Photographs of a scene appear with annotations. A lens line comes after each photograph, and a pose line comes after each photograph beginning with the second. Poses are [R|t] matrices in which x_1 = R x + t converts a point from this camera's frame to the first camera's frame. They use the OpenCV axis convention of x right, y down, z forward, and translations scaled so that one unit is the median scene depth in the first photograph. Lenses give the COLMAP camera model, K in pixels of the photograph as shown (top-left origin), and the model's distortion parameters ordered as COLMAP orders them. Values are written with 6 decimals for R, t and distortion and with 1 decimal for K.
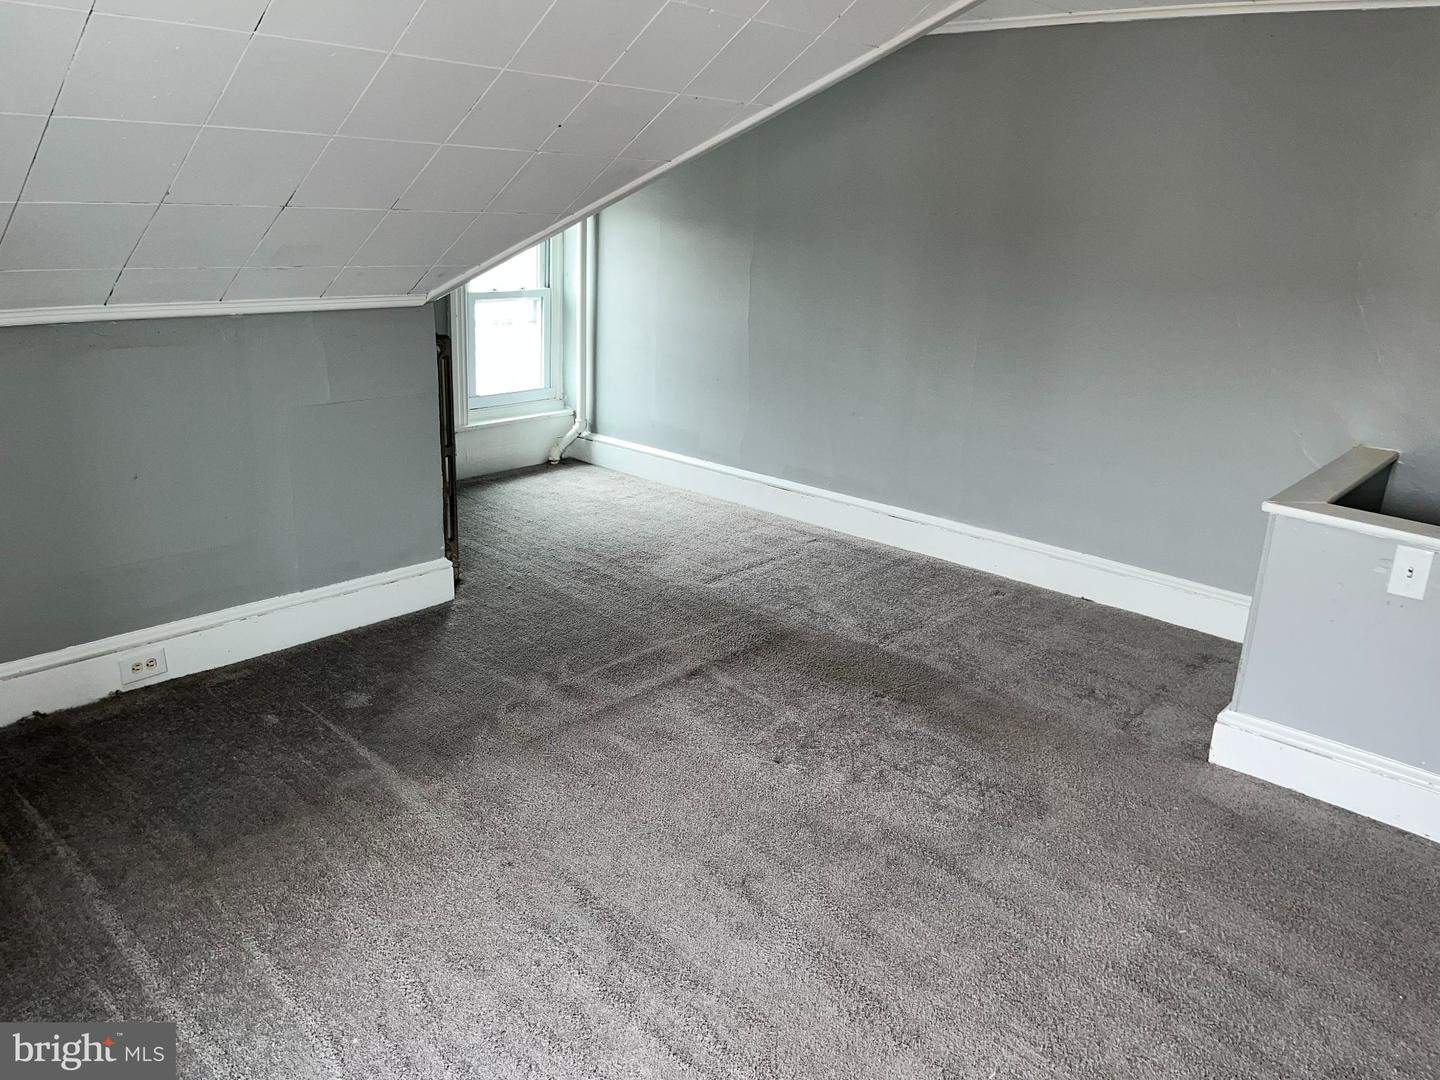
lens RADIAL K [[1082.1, 0, 720.0], [0, 1082.1, 540.0], [0, 0, 1]] dist [0.003204, 0.001511]
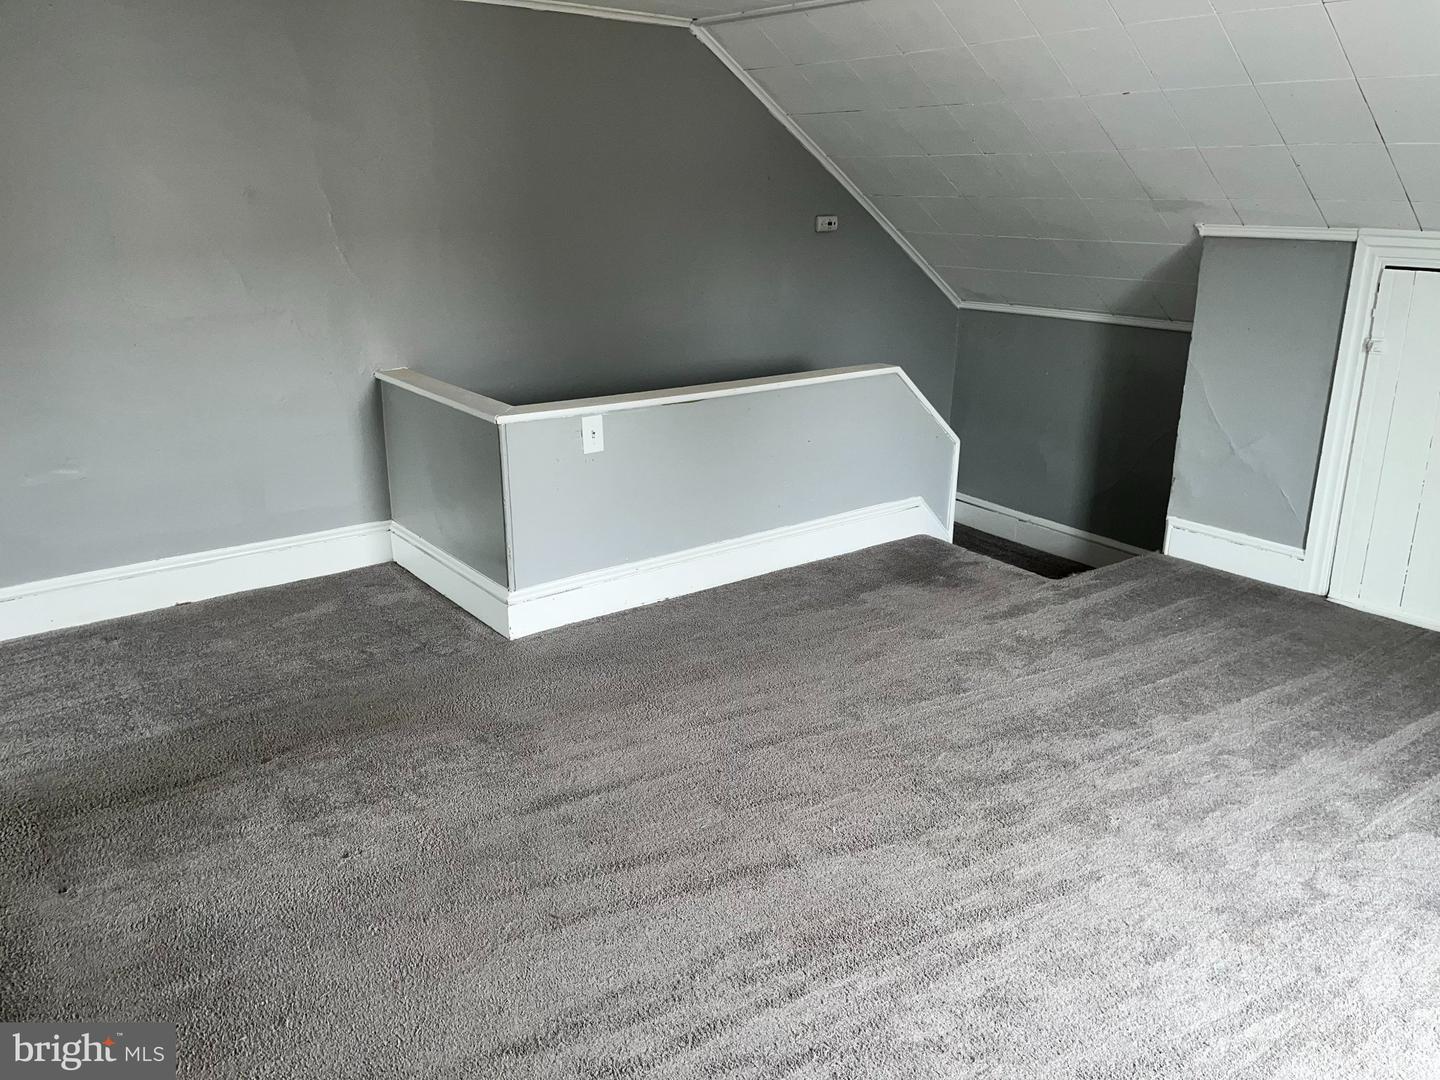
lens RADIAL K [[1094.4, 0, 726.9], [0, 1094.4, 532.7], [0, 0, 1]] dist [0.069050, -0.088617]
pose [[0.181497, -0.341375, 0.922237, -0.543399], [0.301664, 0.911926, 0.278191, -0.157473], [-0.935979, 0.227715, 0.268493, 0.401592]]
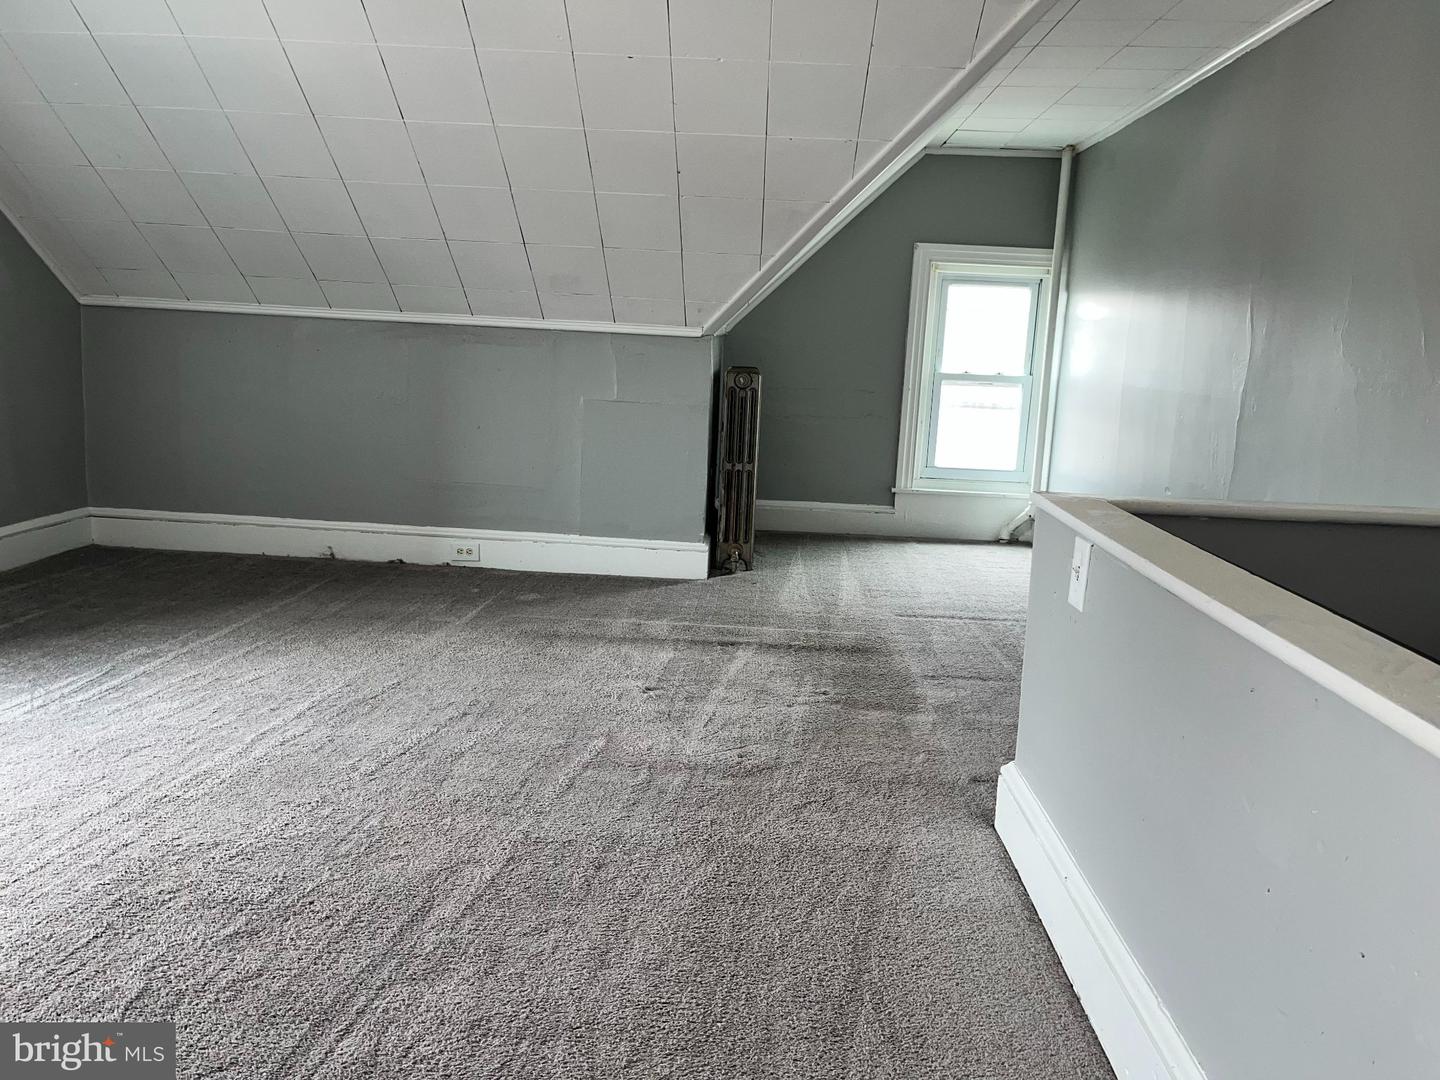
lens RADIAL K [[1094.4, 0, 726.9], [0, 1094.4, 532.7], [0, 0, 1]] dist [0.069050, -0.088617]
pose [[0.642508, 0.124654, -0.756072, 0.859092], [-0.253335, 0.965753, -0.056059, 0.082472], [0.723190, 0.227558, 0.652084, 0.250794]]
